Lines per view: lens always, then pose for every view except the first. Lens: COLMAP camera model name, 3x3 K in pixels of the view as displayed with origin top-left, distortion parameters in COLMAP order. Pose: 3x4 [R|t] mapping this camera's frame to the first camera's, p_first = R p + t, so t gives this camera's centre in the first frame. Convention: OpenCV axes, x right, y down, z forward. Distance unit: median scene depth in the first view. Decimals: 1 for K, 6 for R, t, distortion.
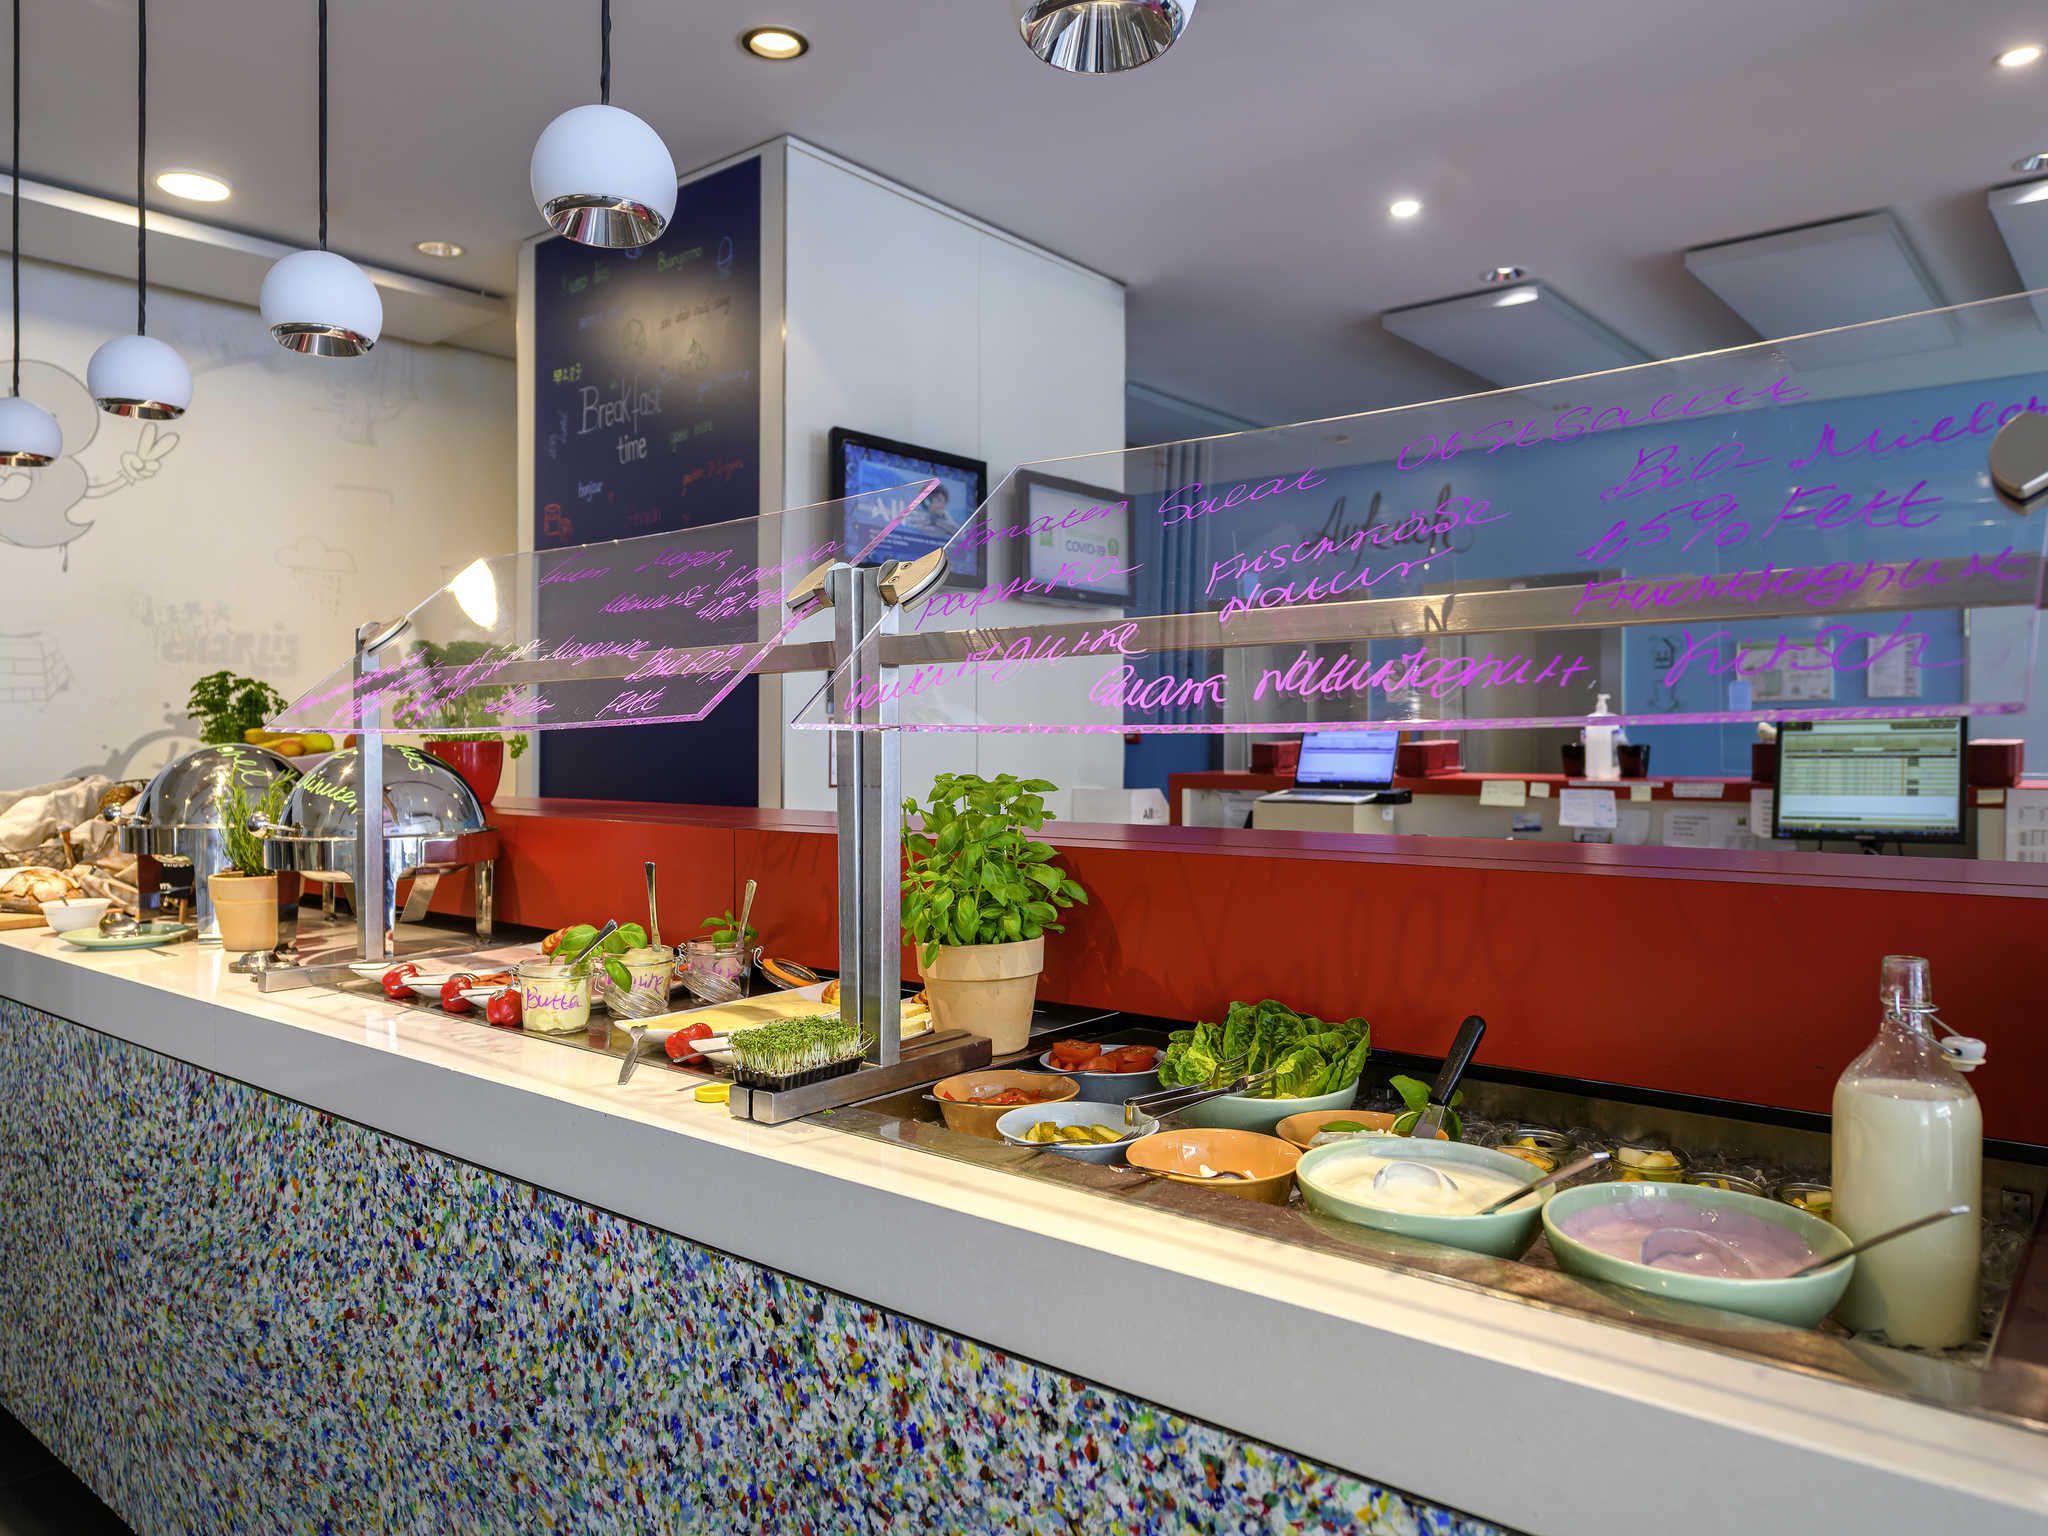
lens RADIAL K [[1313.8, 0, 1026.9], [0, 1313.8, 726.7], [0, 0, 1]] dist [0.002720, 0.000669]
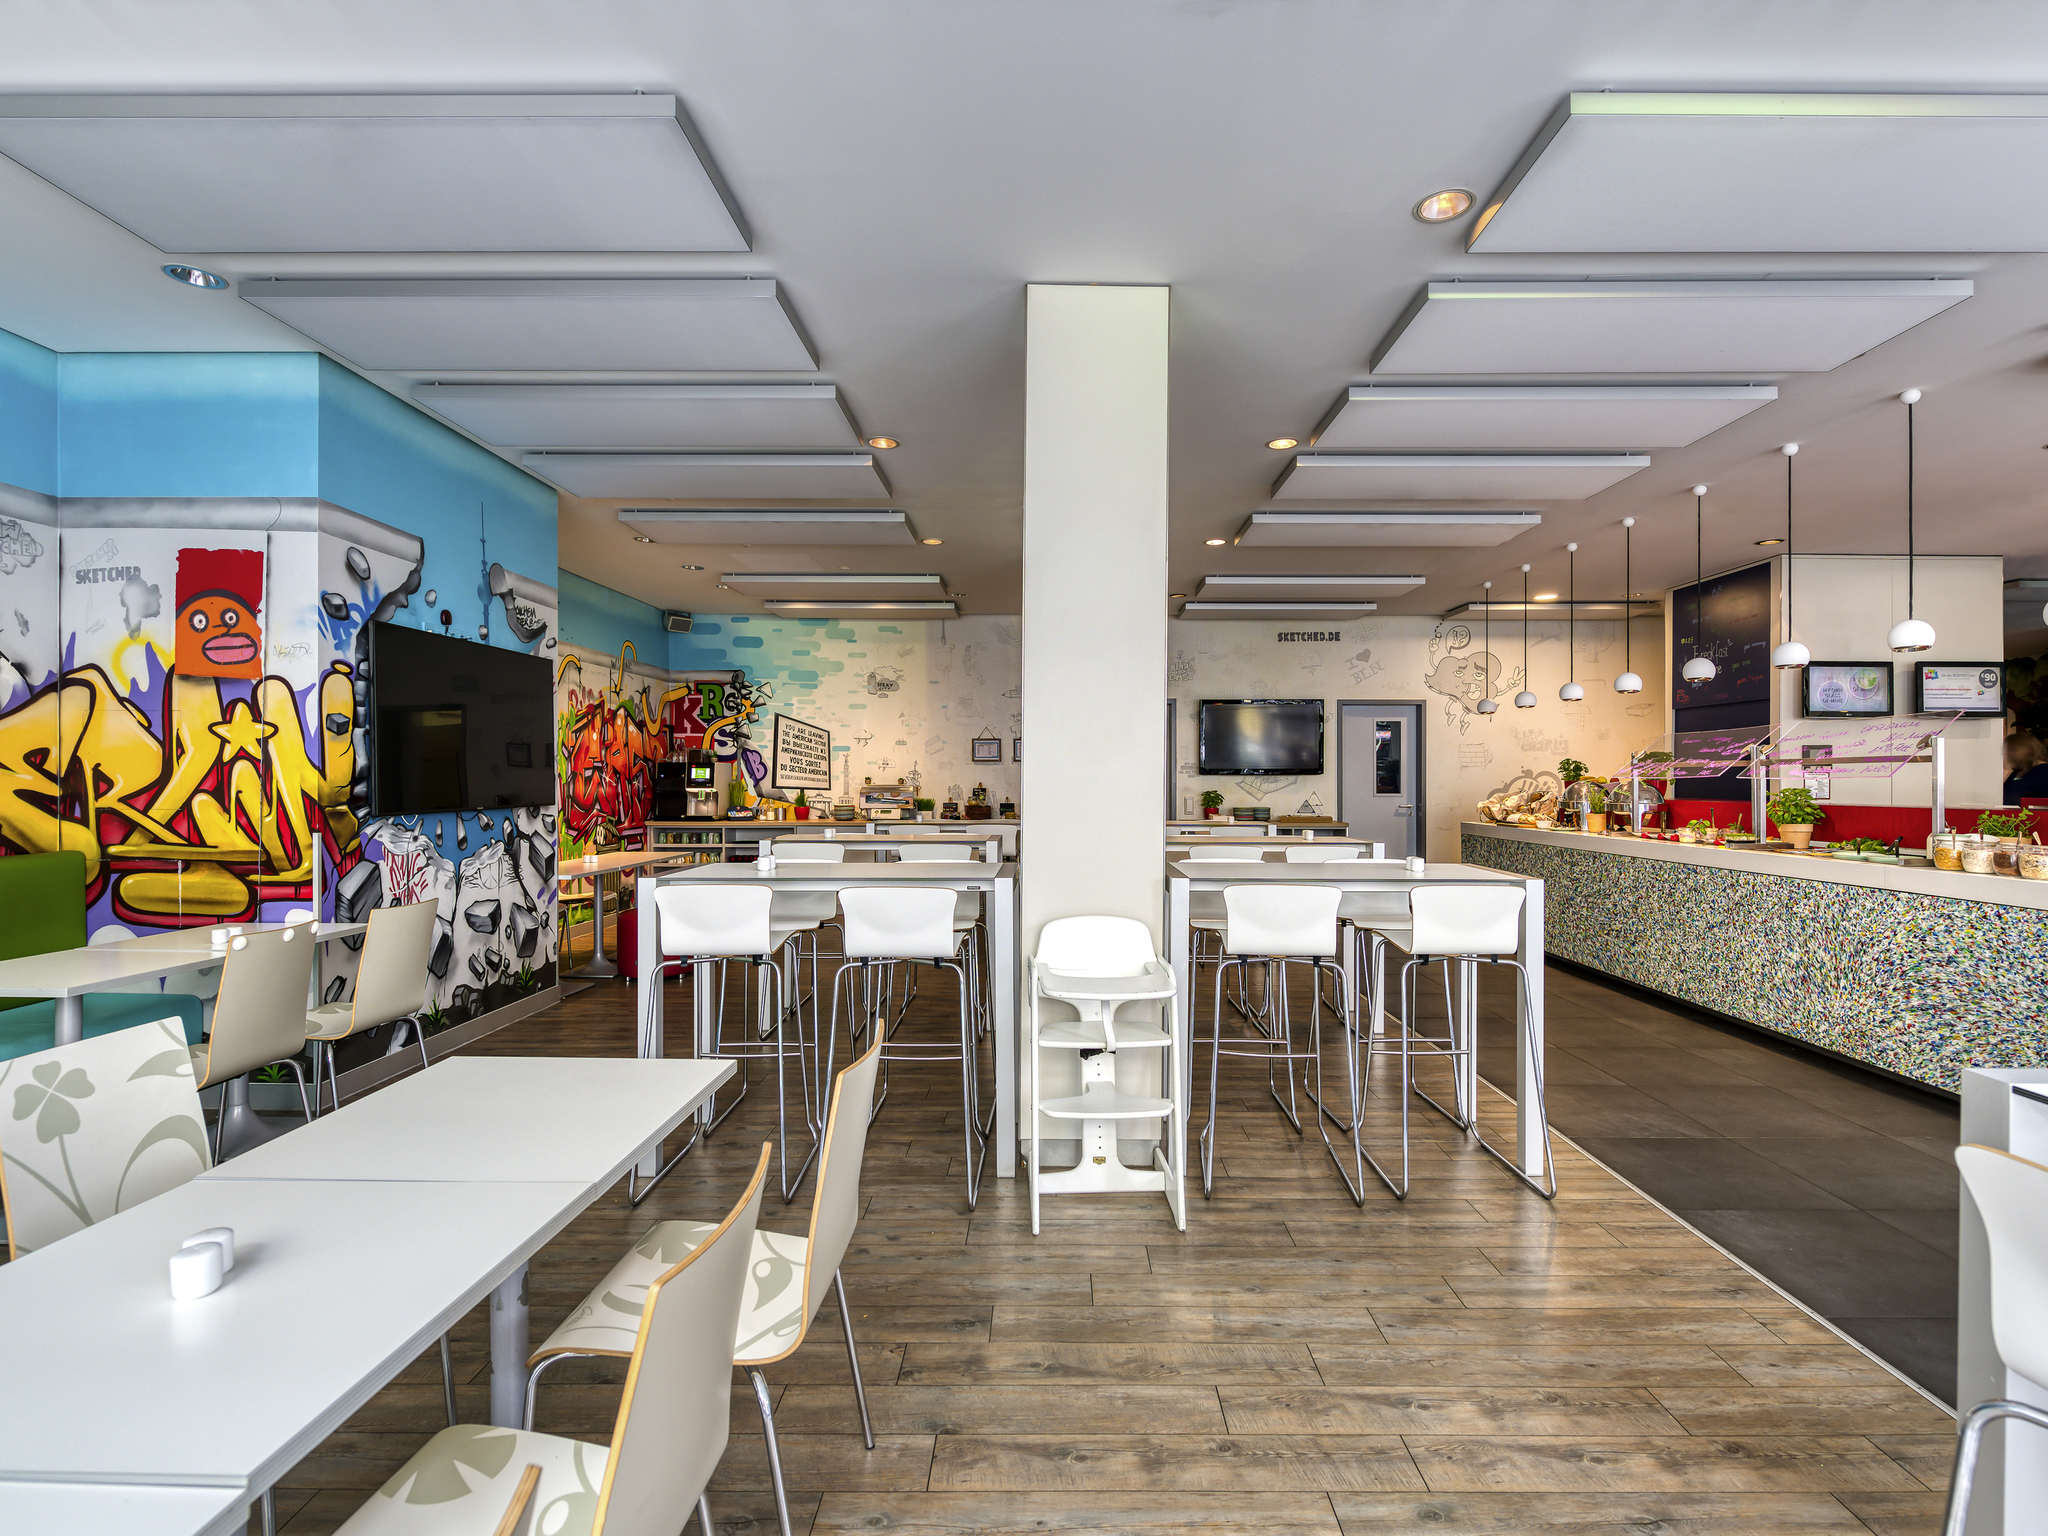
lens RADIAL K [[966.3, 0, 1054.4], [0, 966.3, 772.9], [0, 0, 1]] dist [0.018737, 0.000125]
pose [[0.616062, -0.001658, -0.787696, 0.754585], [0.003282, 0.999995, 0.000462, -0.017952], [0.787691, -0.002870, 0.616064, -2.229443]]
